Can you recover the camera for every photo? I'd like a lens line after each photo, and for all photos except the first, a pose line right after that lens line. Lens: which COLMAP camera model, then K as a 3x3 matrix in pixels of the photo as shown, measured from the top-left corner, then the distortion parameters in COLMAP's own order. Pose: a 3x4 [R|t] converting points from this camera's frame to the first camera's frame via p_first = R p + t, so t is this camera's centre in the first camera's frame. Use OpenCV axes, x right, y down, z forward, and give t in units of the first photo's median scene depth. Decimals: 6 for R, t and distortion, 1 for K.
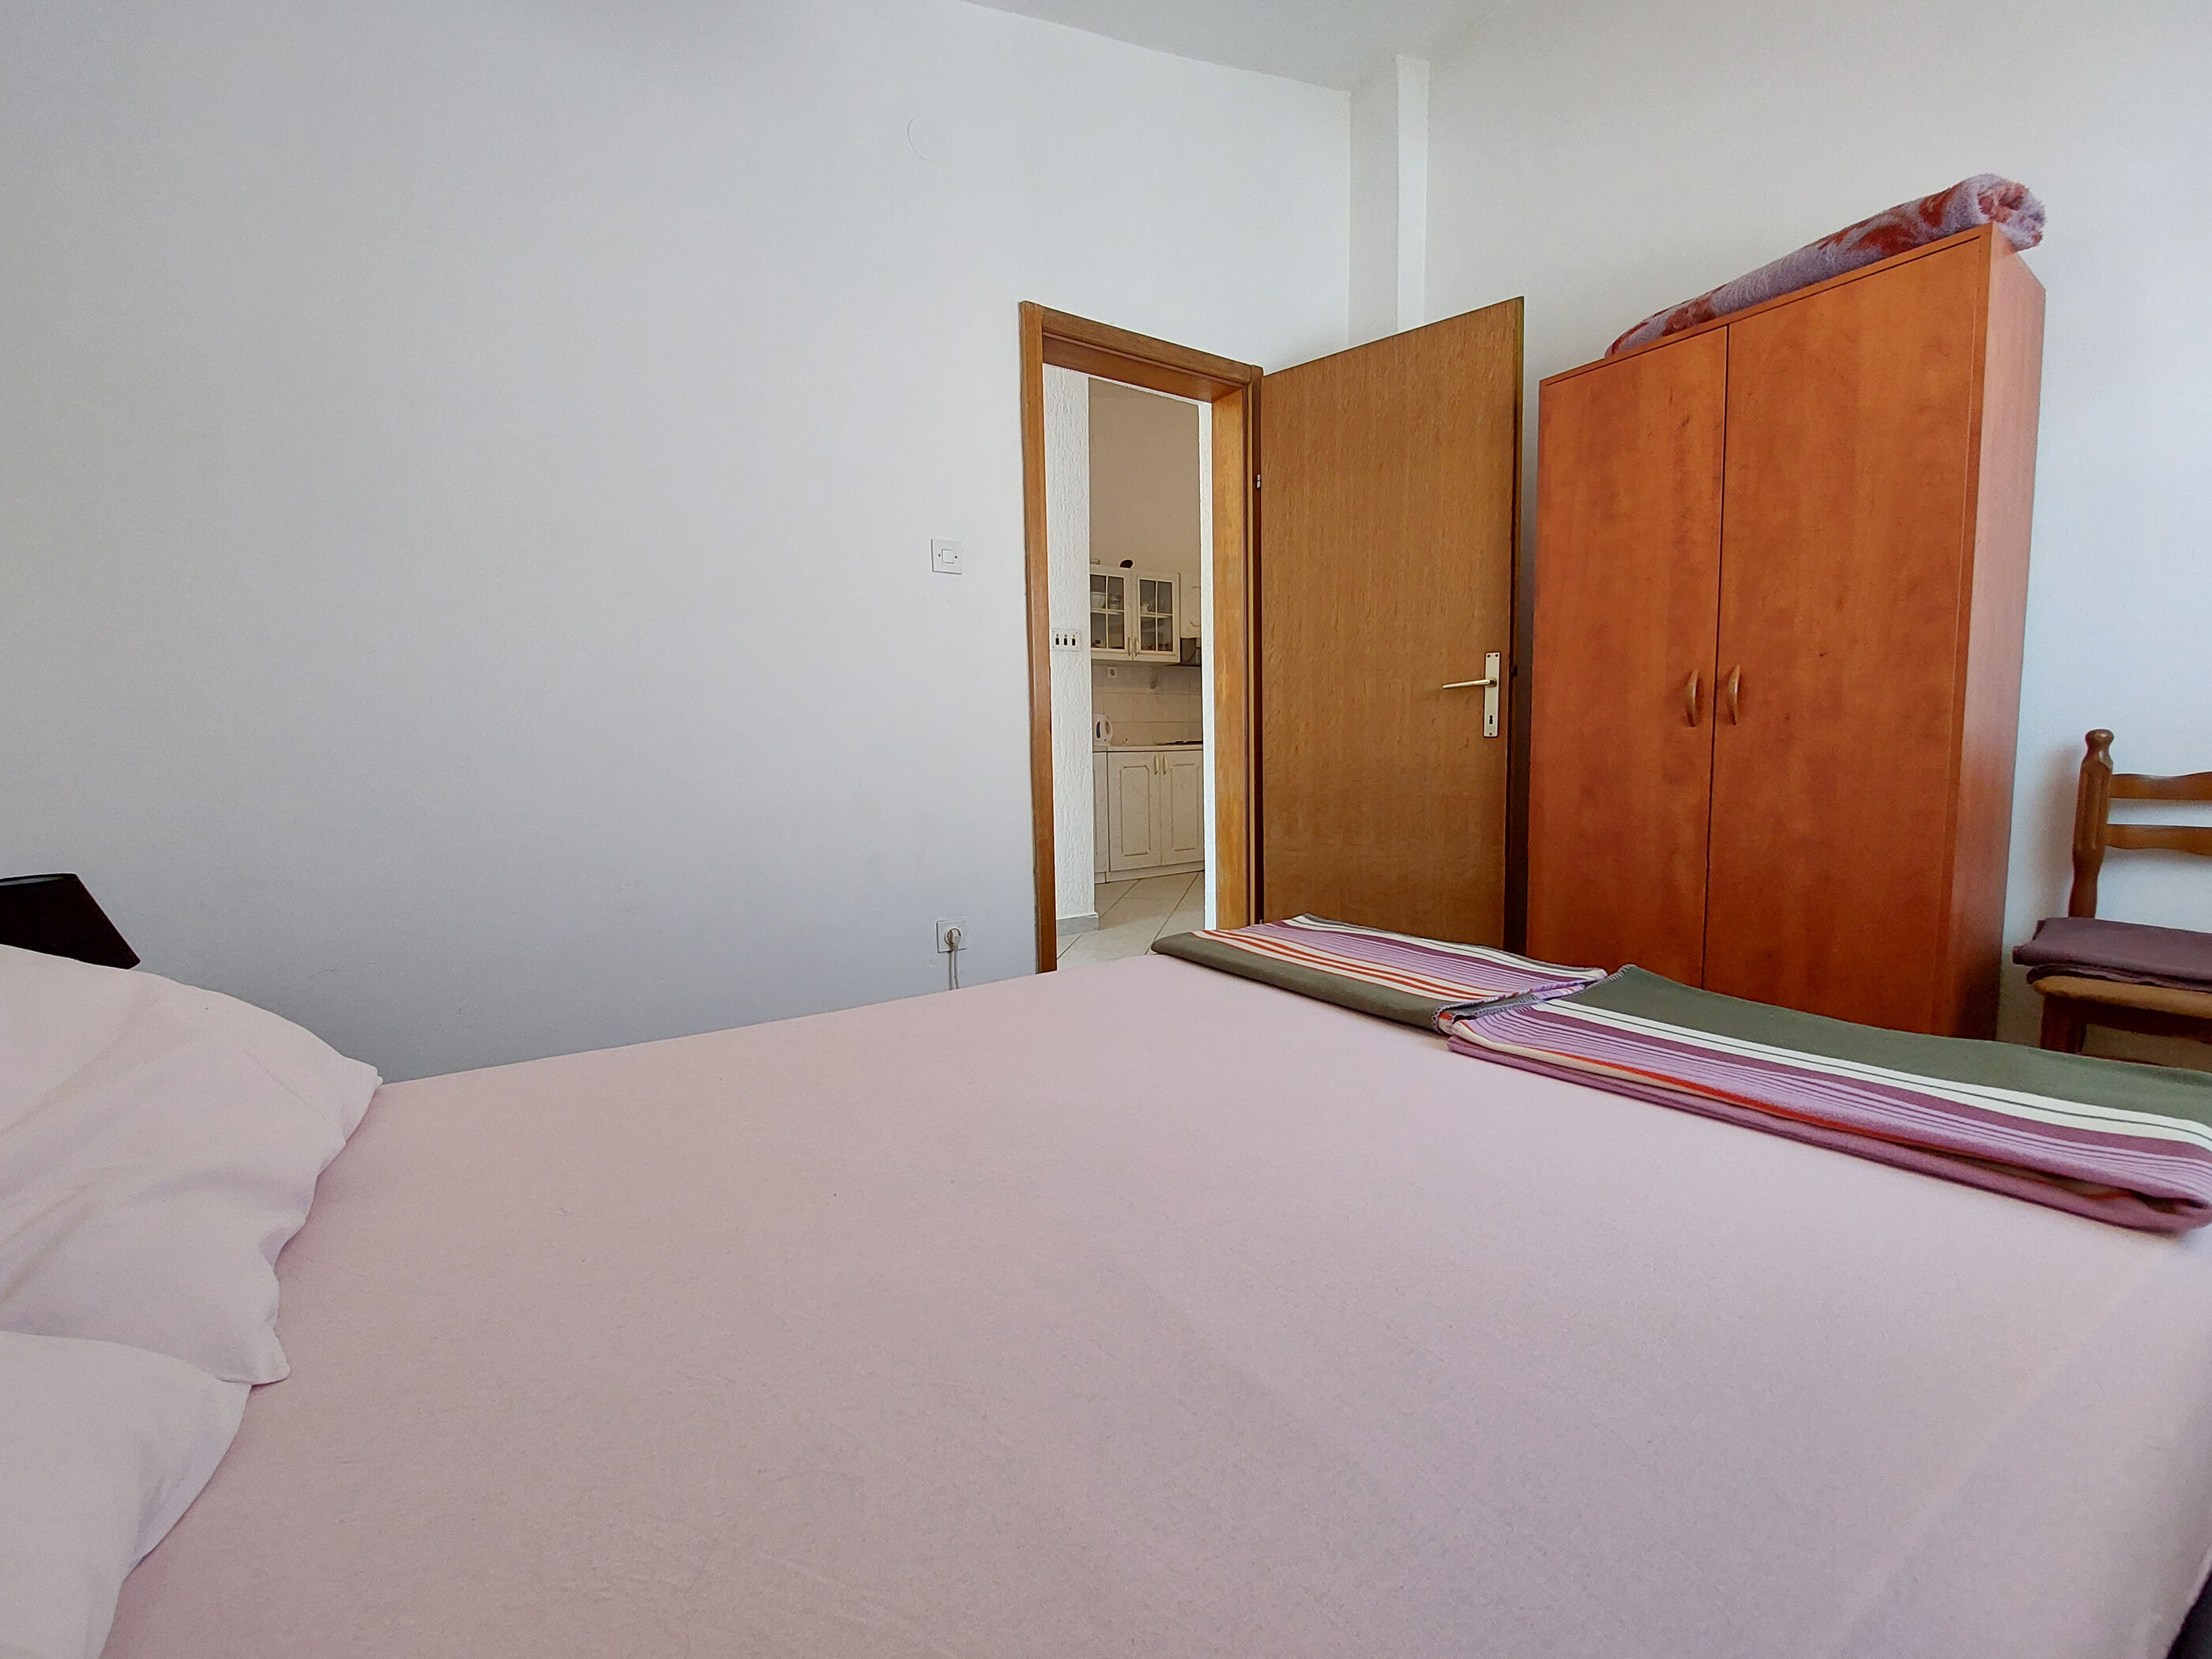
lens RADIAL K [[882.3, 0, 1114.9], [0, 882.3, 836.7], [0, 0, 1]] dist [-0.013758, -0.002098]
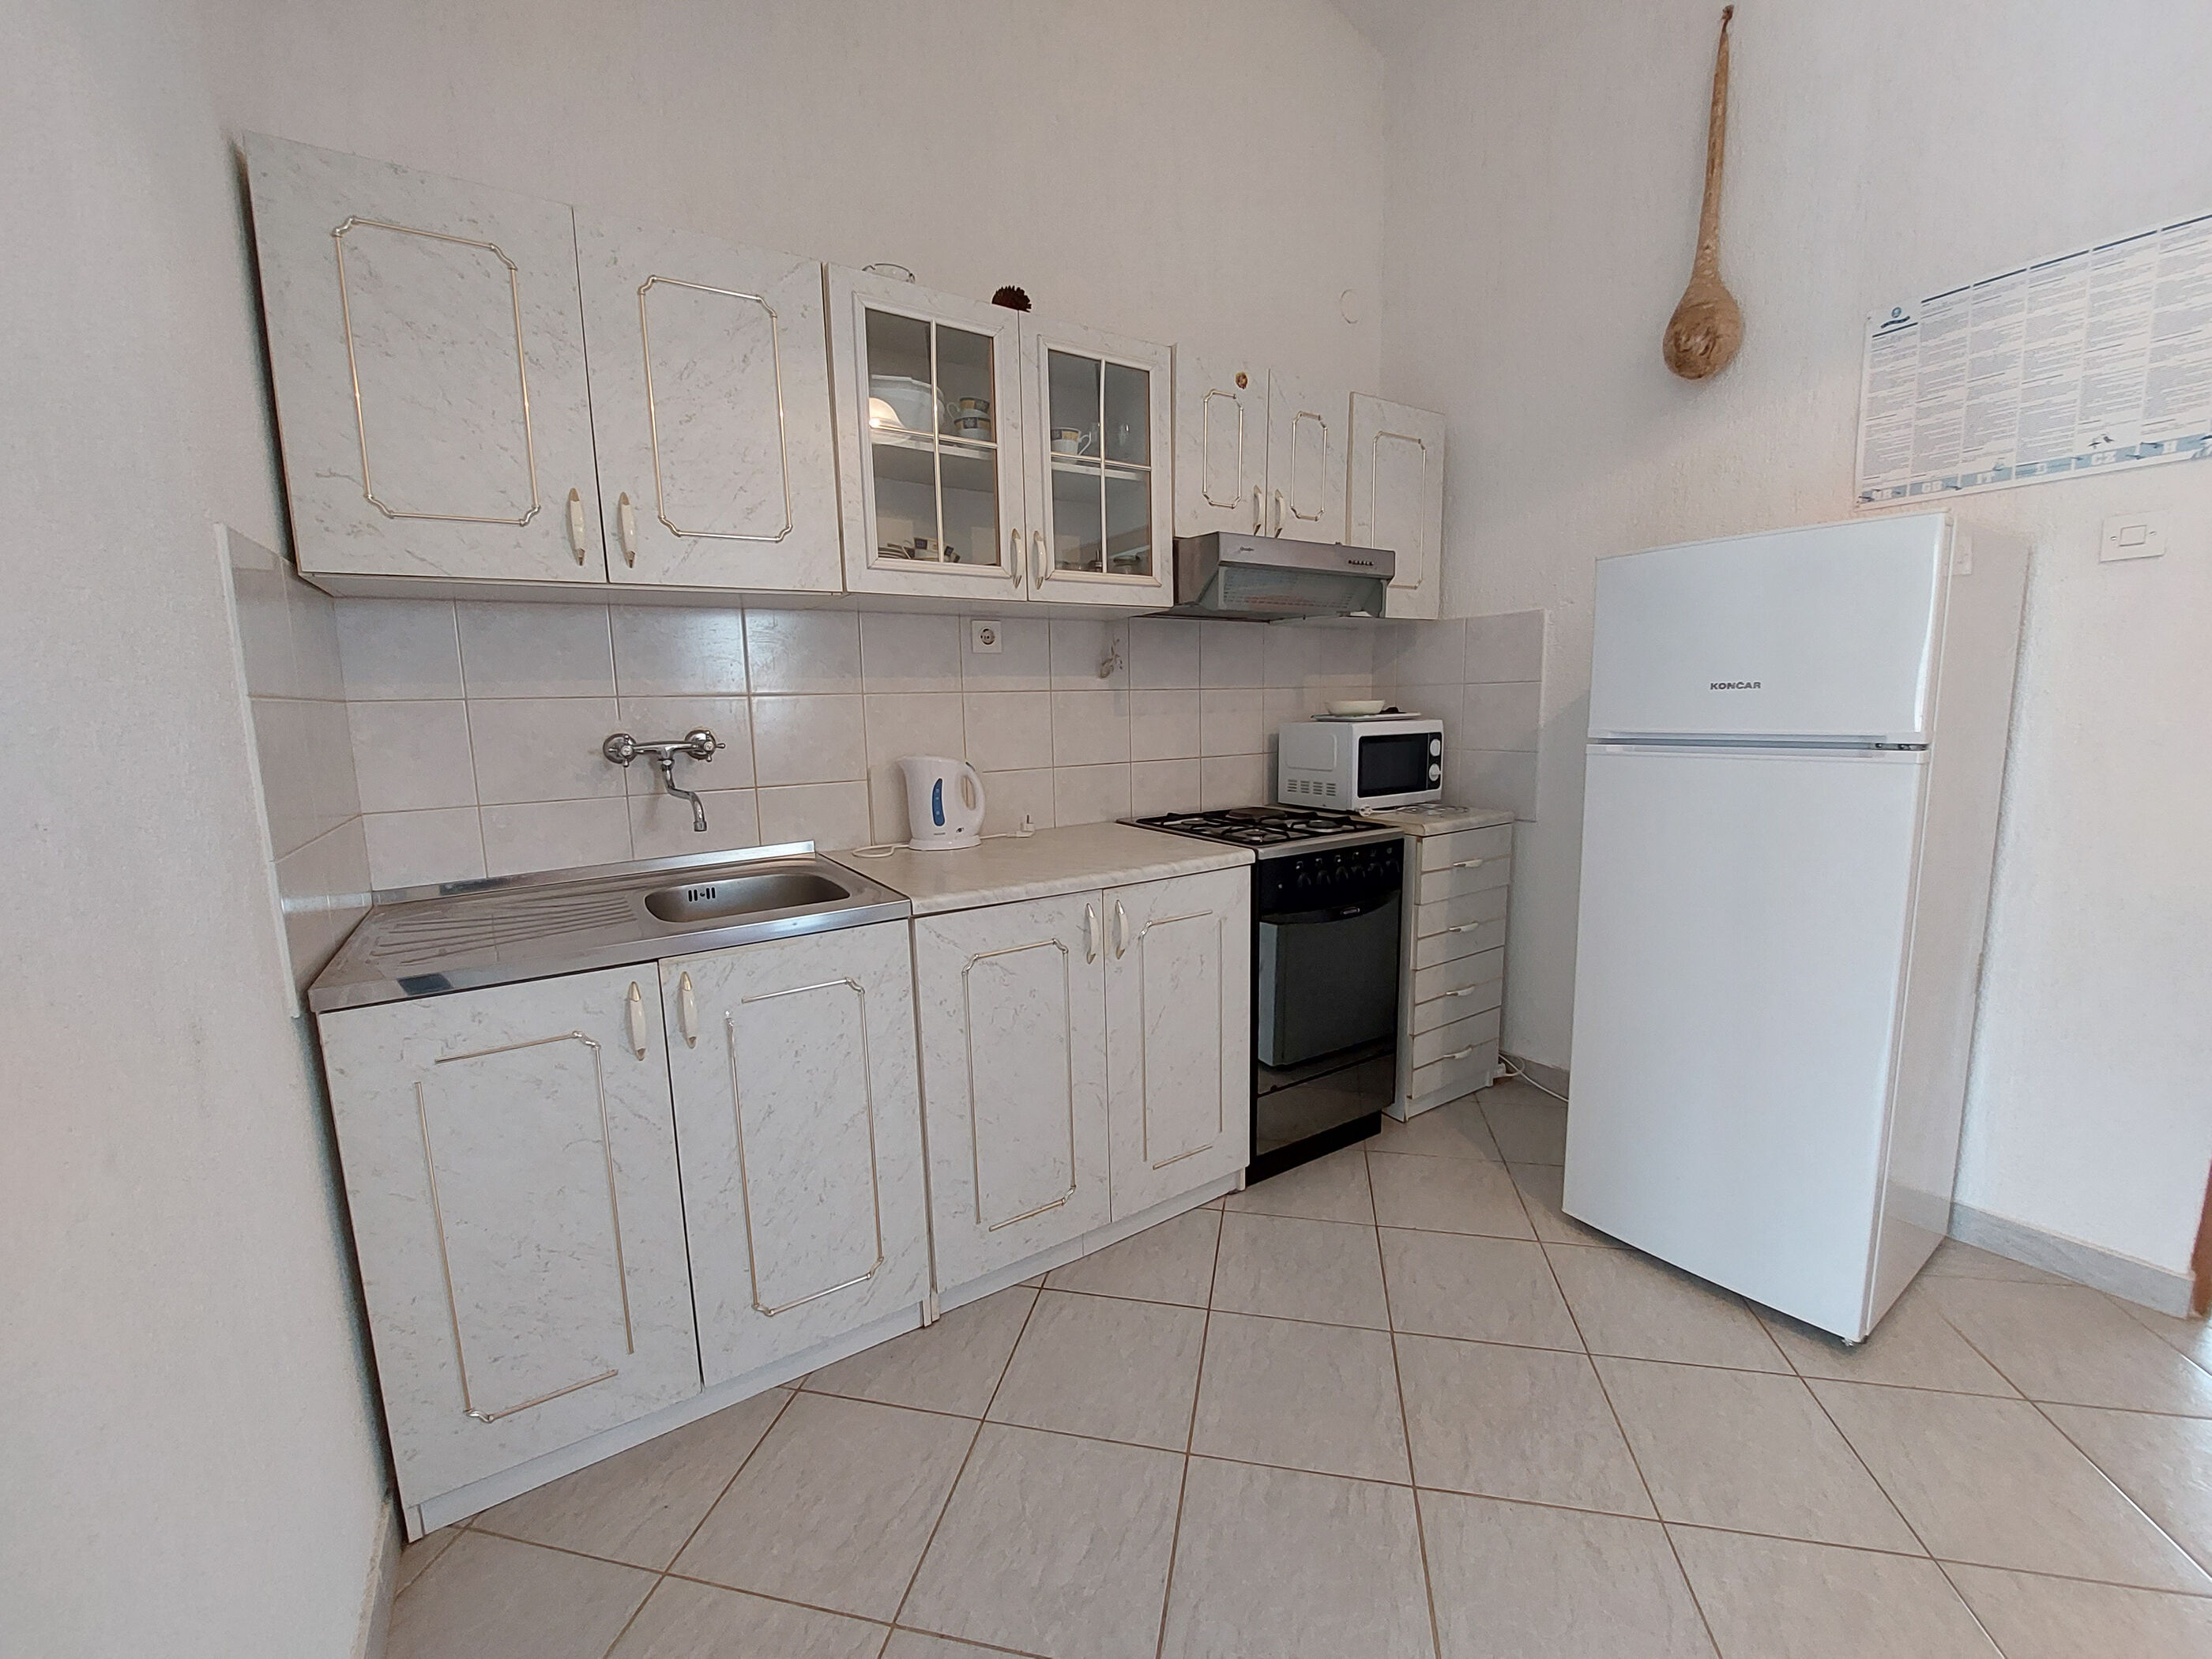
lens RADIAL K [[882.3, 0, 1086.8], [0, 882.3, 828.1], [0, 0, 1]] dist [-0.013758, -0.002098]
pose [[0.999167, 0.000810, -0.040802, 0.055779], [0.000617, 0.999389, 0.034943, -0.125063], [0.040805, -0.034939, 0.998556, 0.661876]]
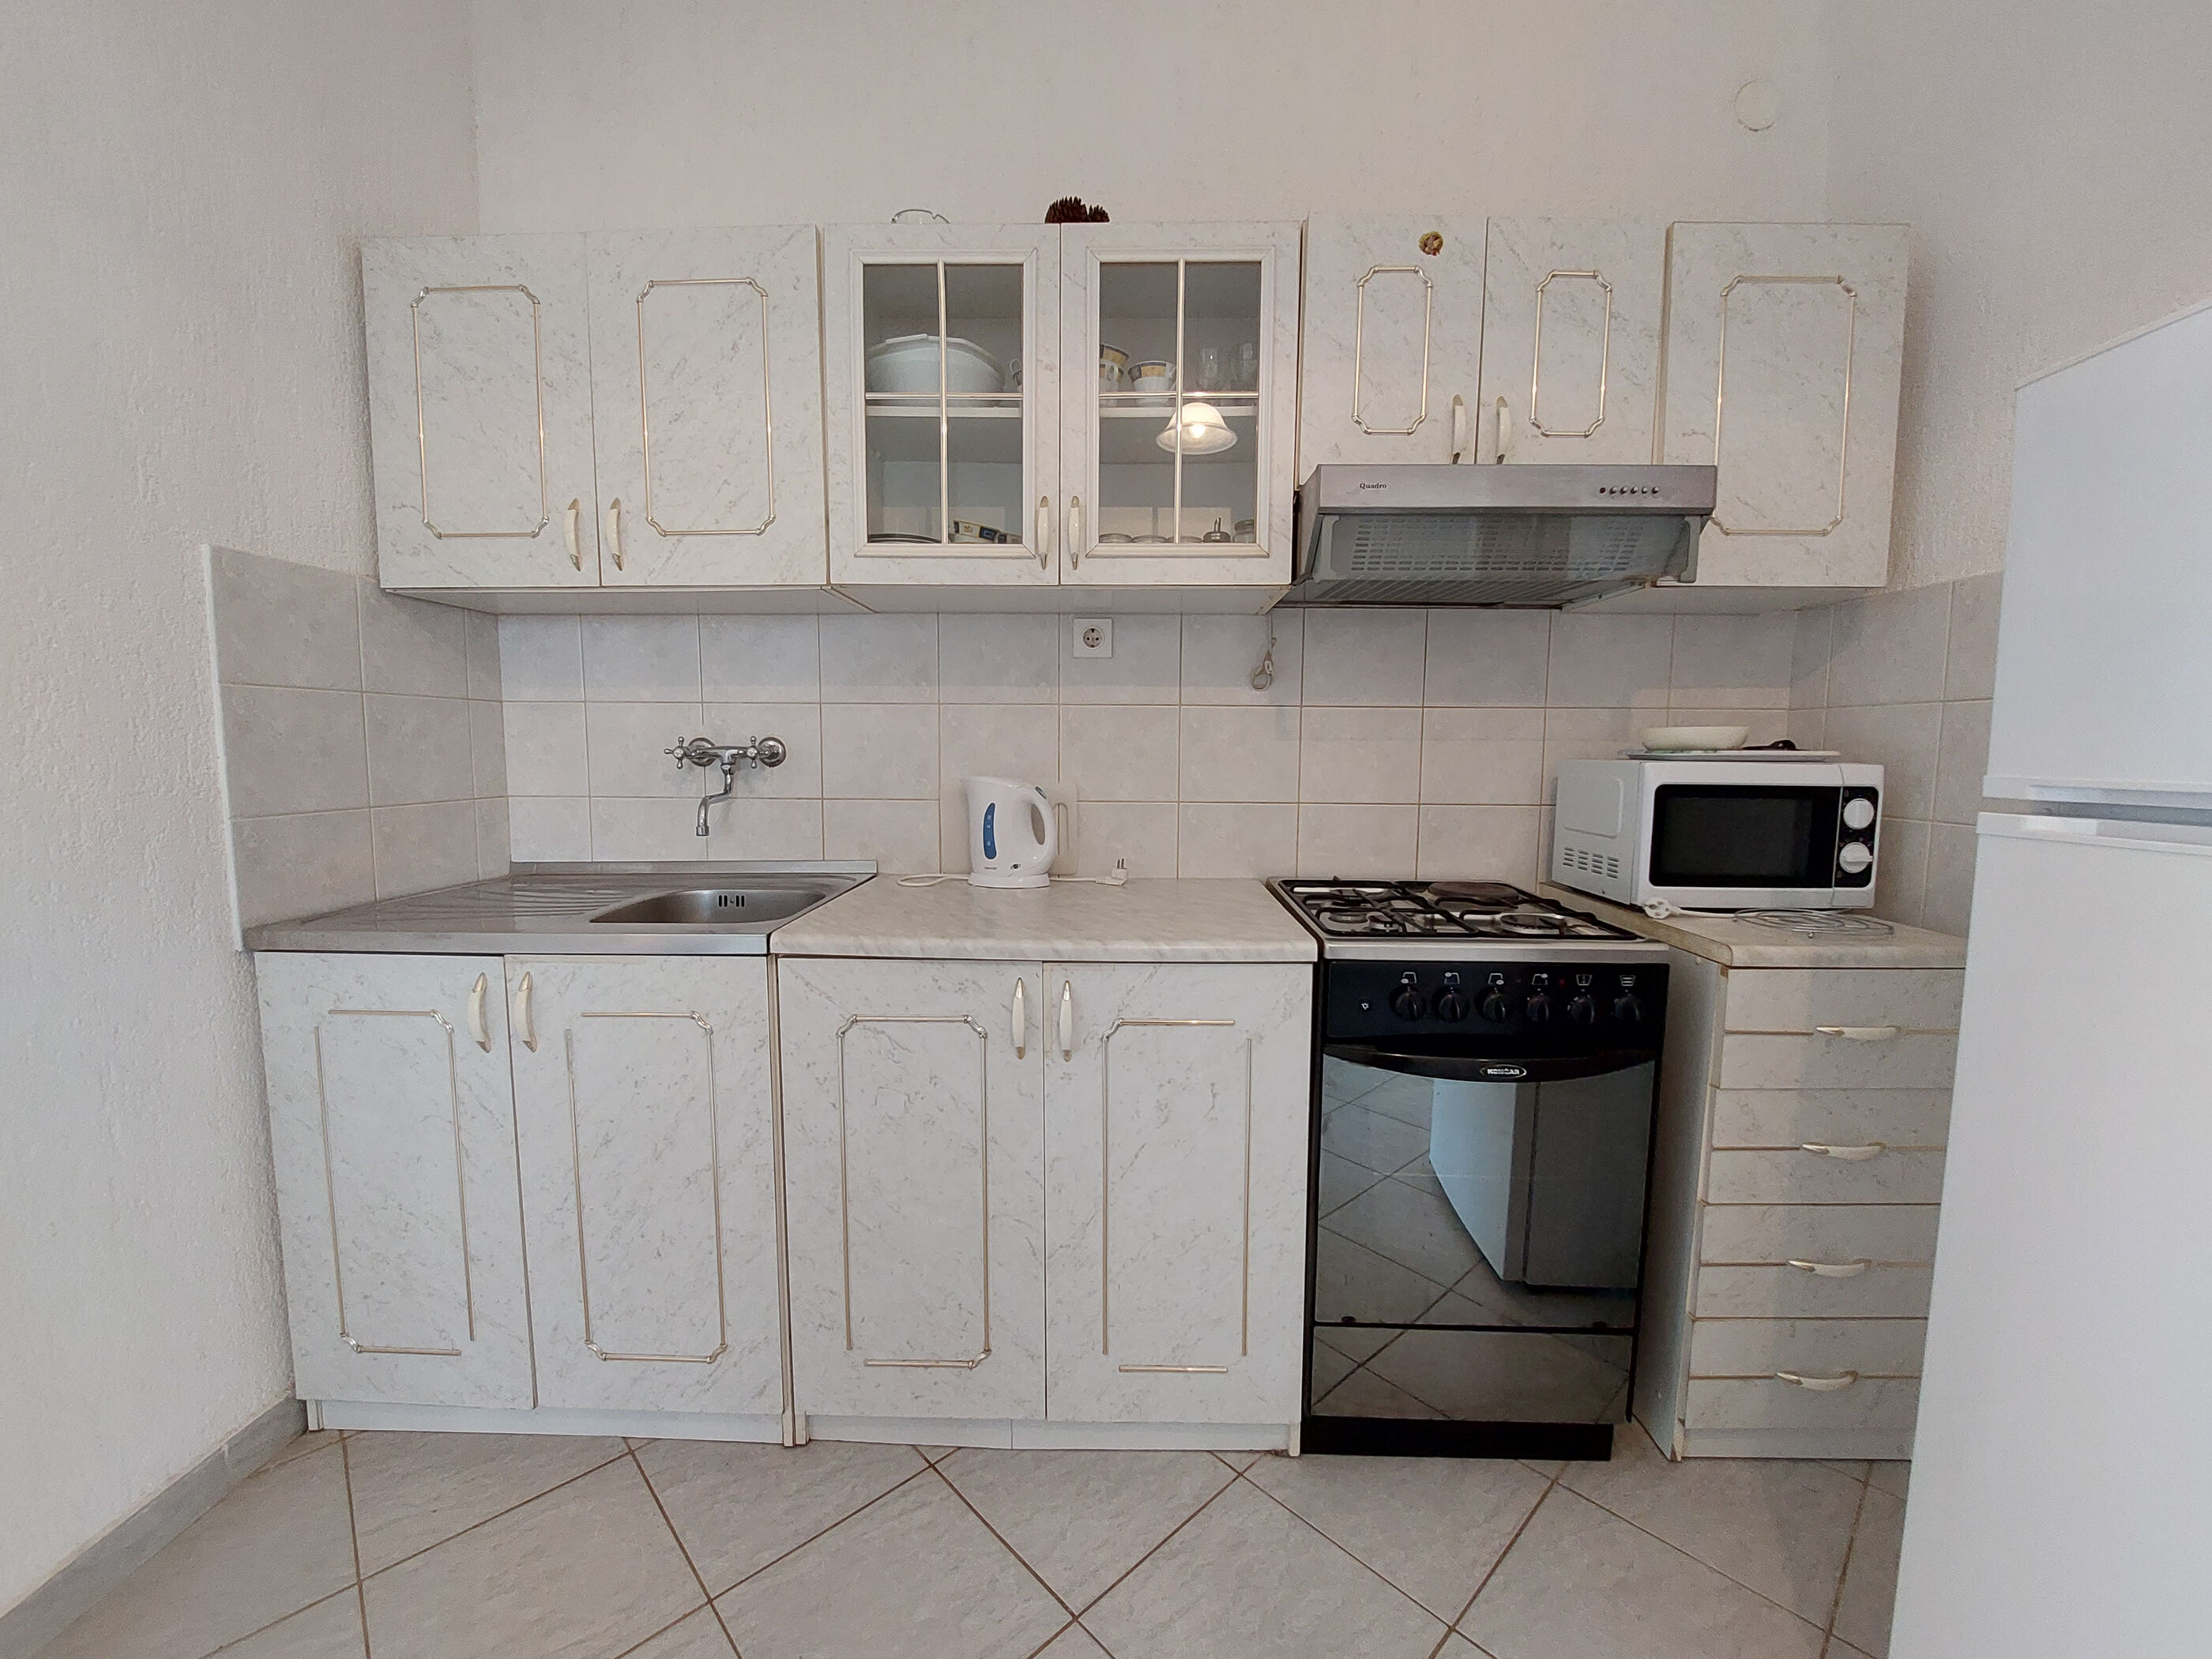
lens RADIAL K [[882.3, 0, 1097.8], [0, 882.3, 829.7], [0, 0, 1]] dist [-0.013758, -0.002098]
pose [[0.804627, 0.078252, -0.588602, 0.188241], [-0.084417, 0.996285, 0.017052, -0.131741], [0.587749, 0.035968, 0.808243, 0.791418]]
